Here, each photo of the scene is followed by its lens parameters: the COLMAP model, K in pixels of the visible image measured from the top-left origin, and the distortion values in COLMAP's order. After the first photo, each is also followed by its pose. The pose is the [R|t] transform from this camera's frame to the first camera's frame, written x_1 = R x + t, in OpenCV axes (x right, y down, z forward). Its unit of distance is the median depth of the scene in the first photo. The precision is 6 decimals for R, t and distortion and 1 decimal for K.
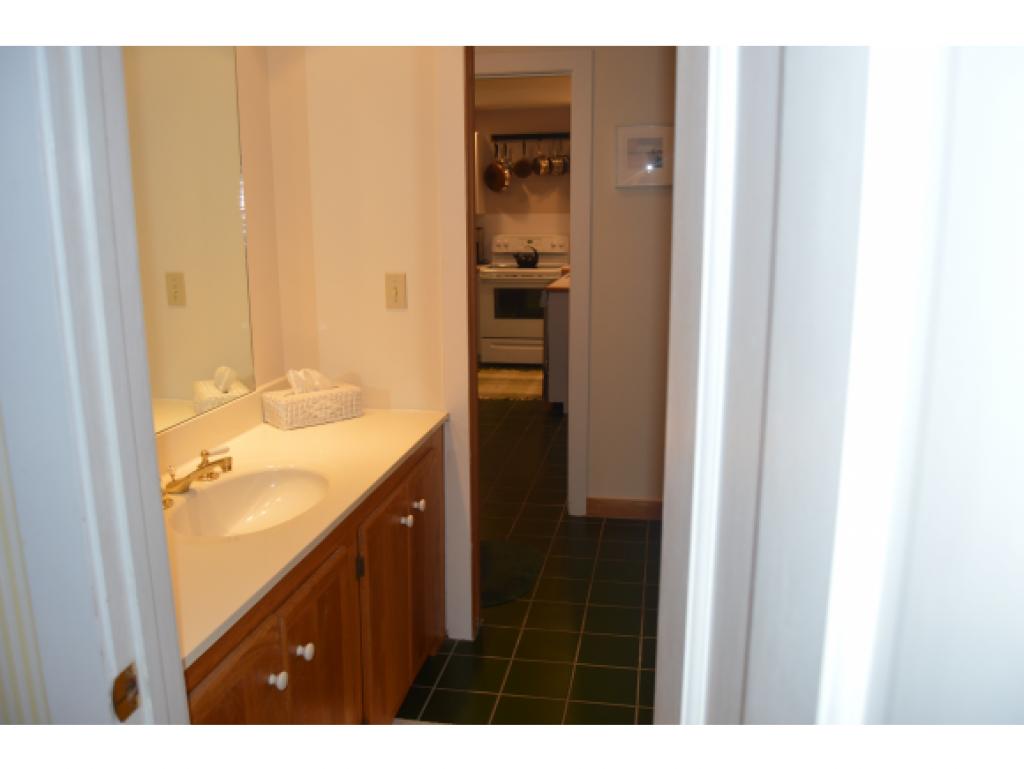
lens RADIAL K [[810.6, 0, 514.3], [0, 810.6, 389.5], [0, 0, 1]] dist [-0.094410, 0.037972]
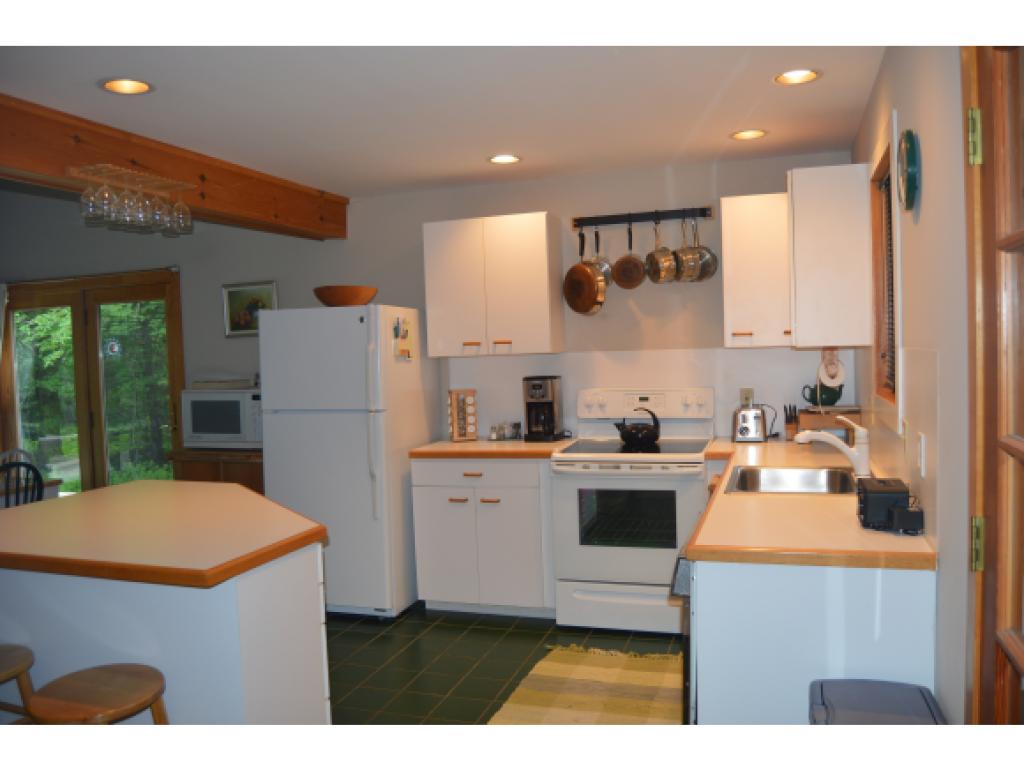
lens RADIAL K [[810.6, 0, 507.9], [0, 810.6, 386.6], [0, 0, 1]] dist [-0.094410, 0.037972]
pose [[0.989776, -0.015794, -0.141756, 0.005770], [-0.008350, 0.985730, -0.168127, -0.098034], [0.142388, 0.167592, 0.975520, 0.444565]]
